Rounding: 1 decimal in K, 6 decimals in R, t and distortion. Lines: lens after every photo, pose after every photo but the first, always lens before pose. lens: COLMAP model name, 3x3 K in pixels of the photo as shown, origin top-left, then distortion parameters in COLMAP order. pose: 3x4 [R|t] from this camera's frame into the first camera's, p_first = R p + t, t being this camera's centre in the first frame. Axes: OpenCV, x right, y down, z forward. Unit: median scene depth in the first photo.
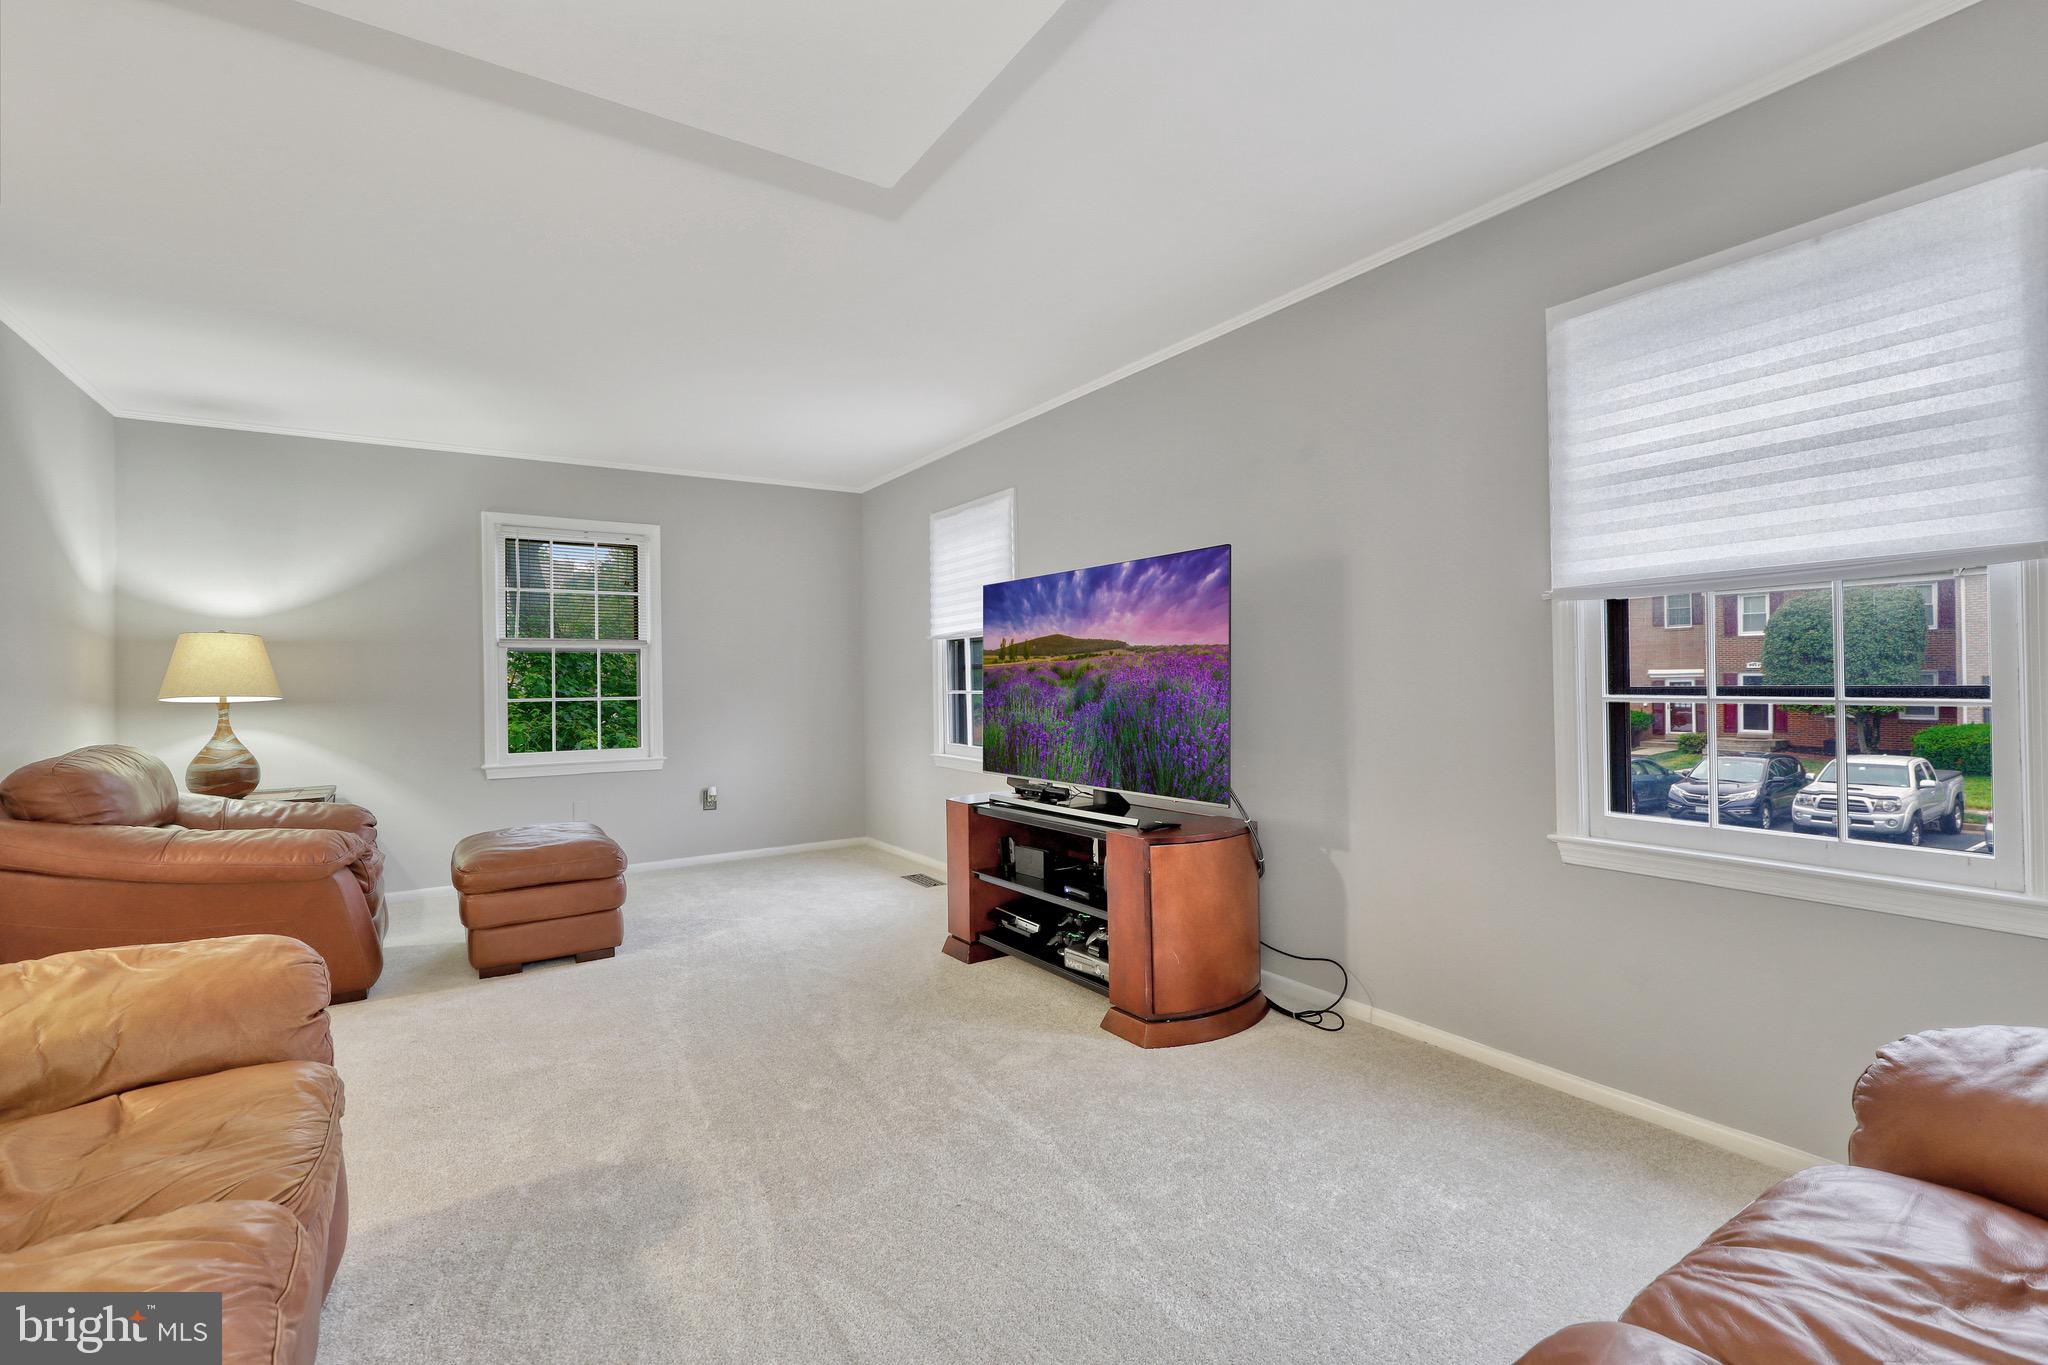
lens RADIAL K [[931.7, 0, 1034.5], [0, 931.7, 680.7], [0, 0, 1]] dist [0.002305, -0.000651]
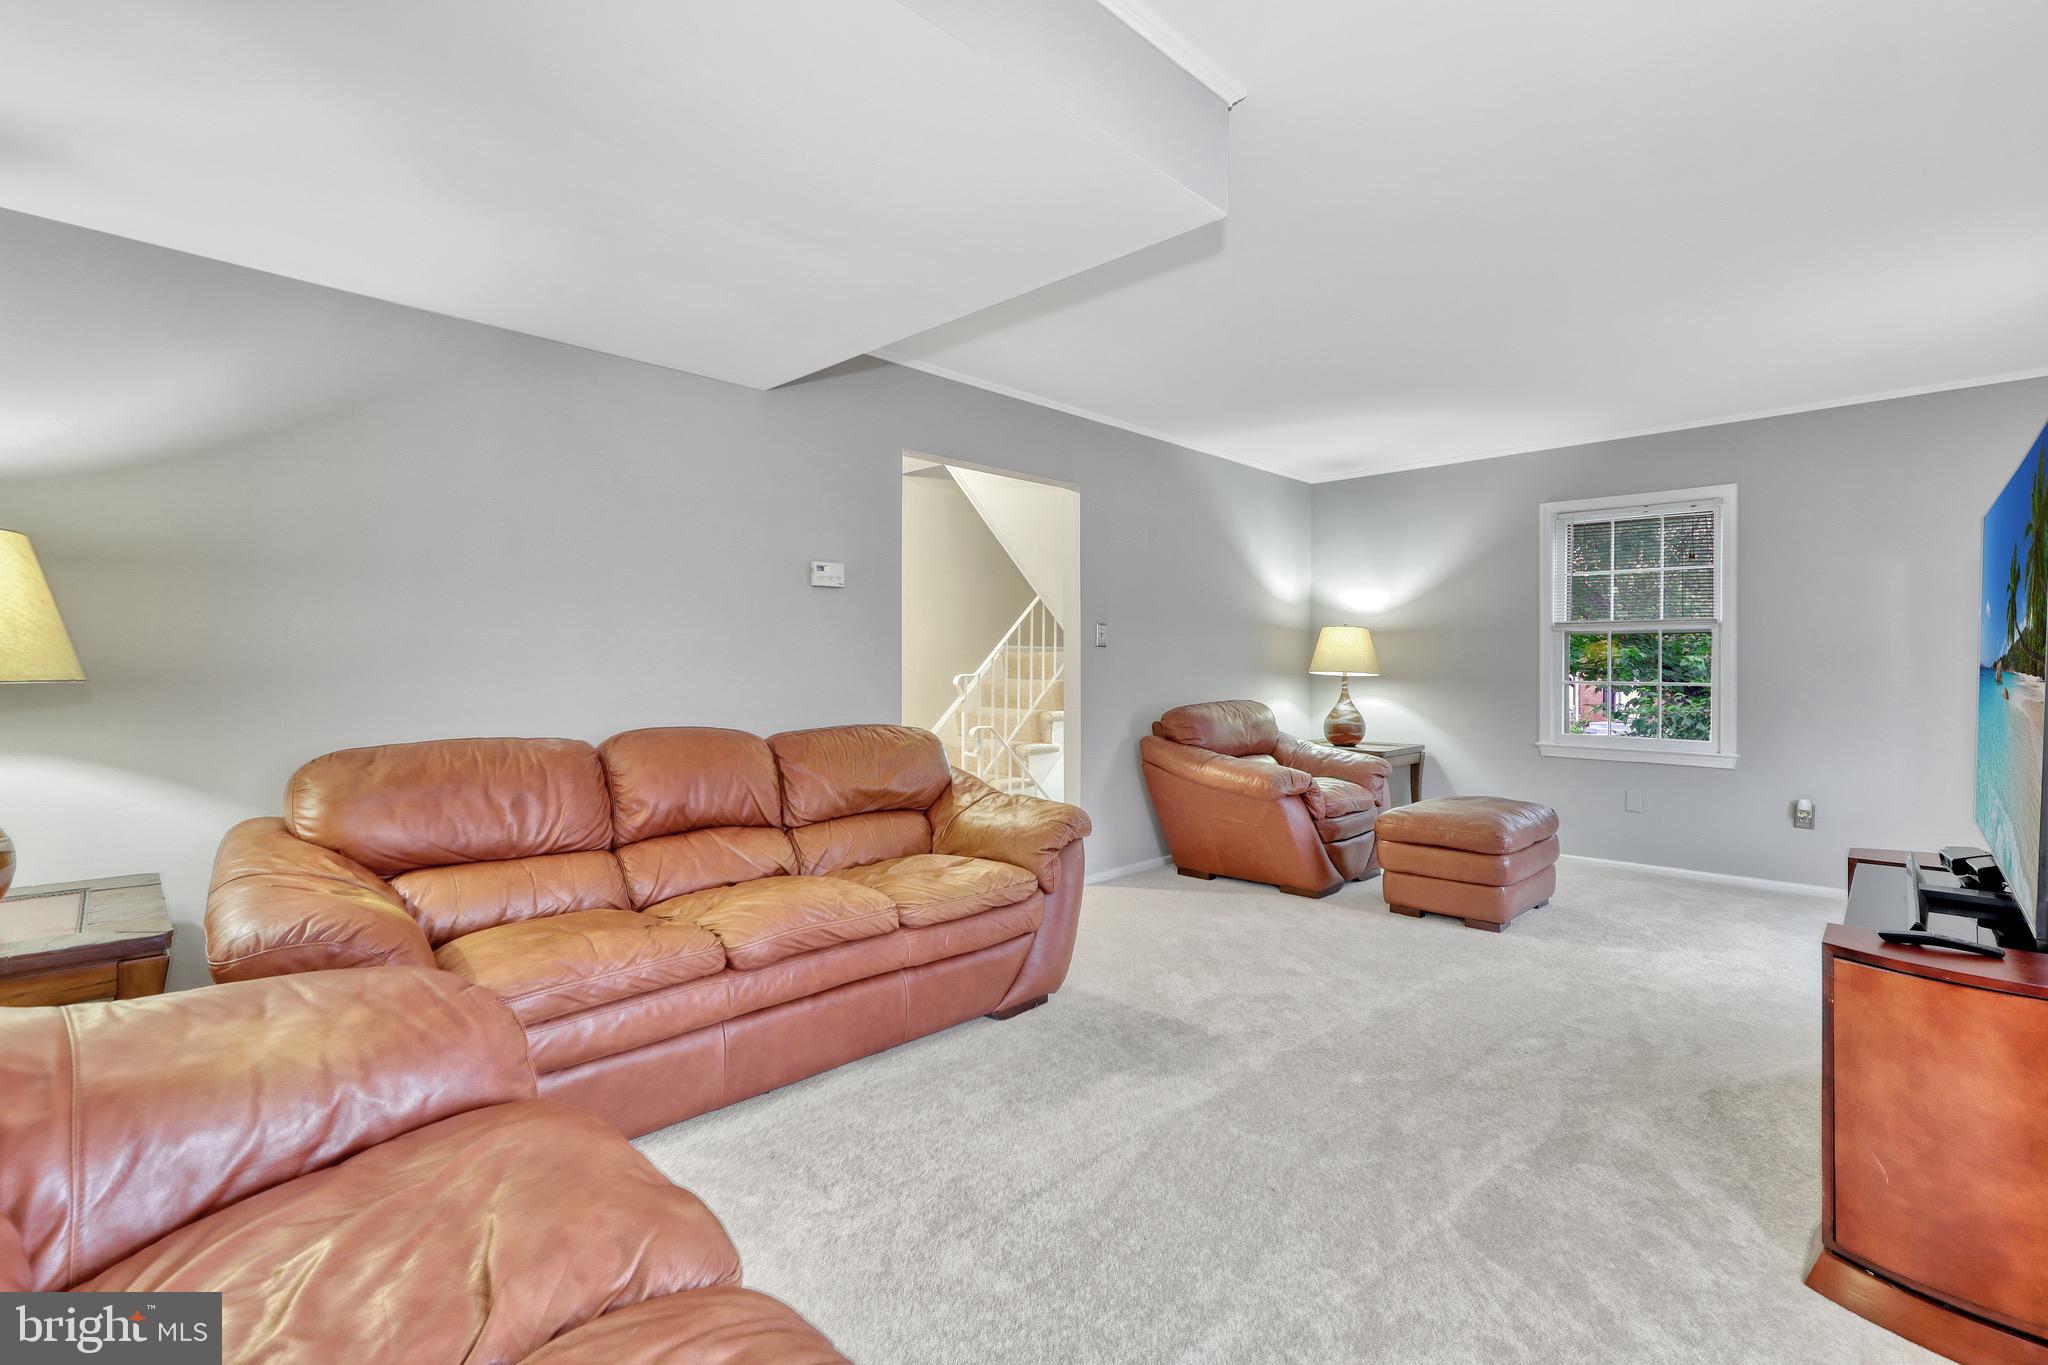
lens RADIAL K [[931.7, 0, 1031.7], [0, 931.7, 673.1], [0, 0, 1]] dist [0.002305, -0.000651]
pose [[0.201762, 0.023140, -0.979161, 0.397105], [-0.010313, 0.999716, 0.021501, -0.006287], [0.979380, 0.005760, 0.201943, 0.254849]]
